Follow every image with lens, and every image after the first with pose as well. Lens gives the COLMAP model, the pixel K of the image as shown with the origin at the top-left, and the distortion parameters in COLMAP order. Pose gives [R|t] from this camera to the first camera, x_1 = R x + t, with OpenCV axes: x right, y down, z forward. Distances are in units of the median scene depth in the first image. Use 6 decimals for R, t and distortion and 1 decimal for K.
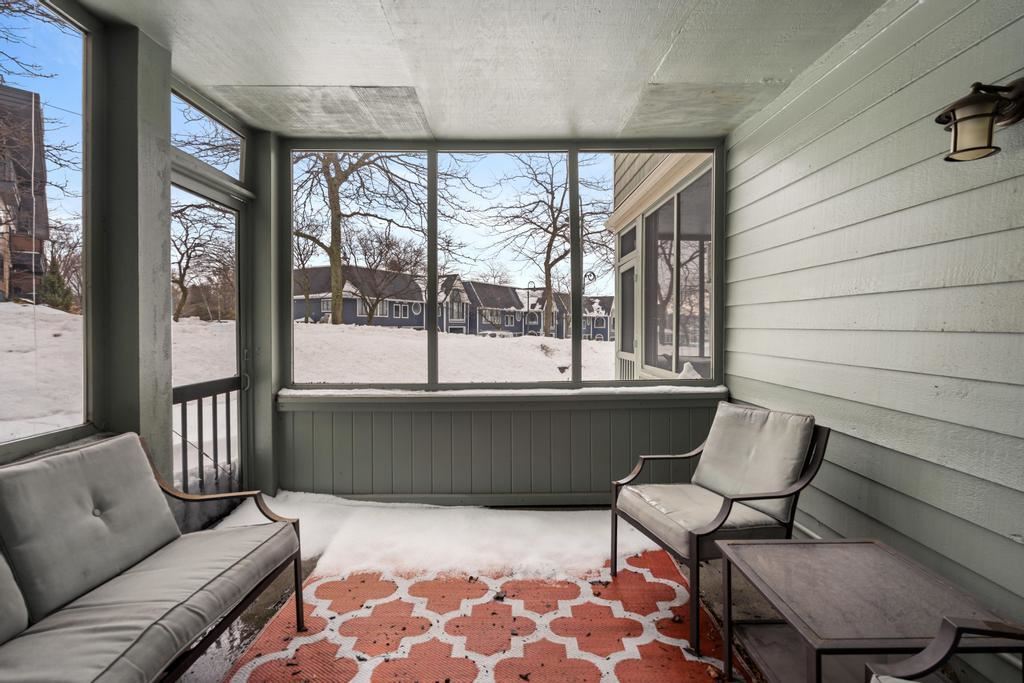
lens RADIAL K [[453.5, 0, 508.4], [0, 453.5, 325.5], [0, 0, 1]] dist [-0.001617, 0.000487]
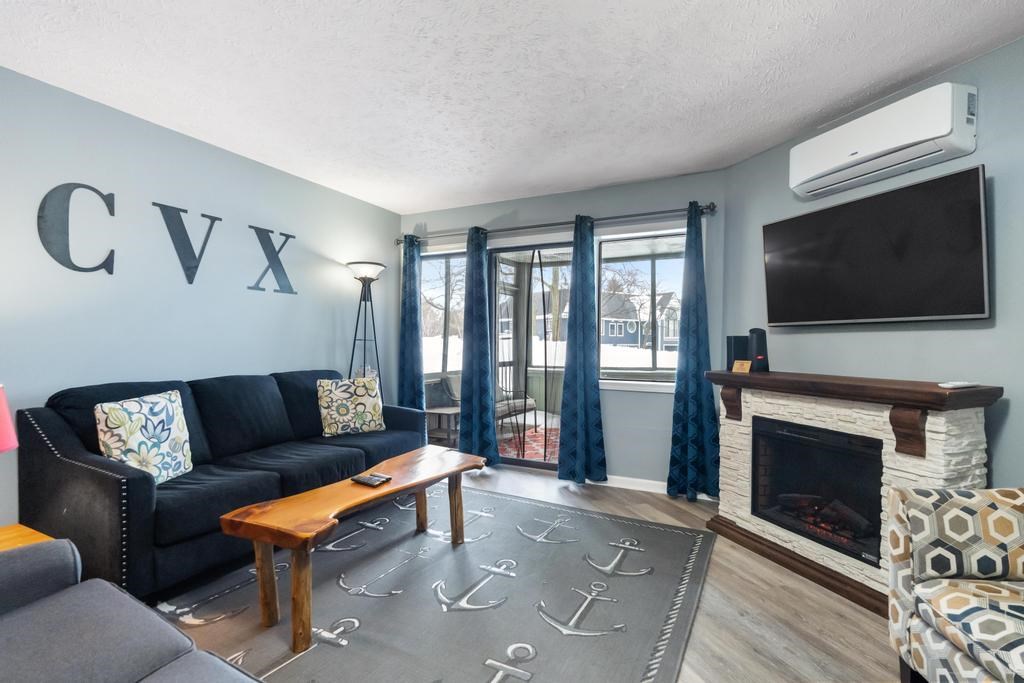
lens RADIAL K [[485.2, 0, 508.0], [0, 485.2, 345.4], [0, 0, 1]] dist [-0.001476, 0.000022]
pose [[0.891470, 0.008706, -0.452997, 0.098771], [-0.006981, 0.999961, 0.005481, 0.001469], [0.453027, -0.001723, 0.891495, -0.234294]]
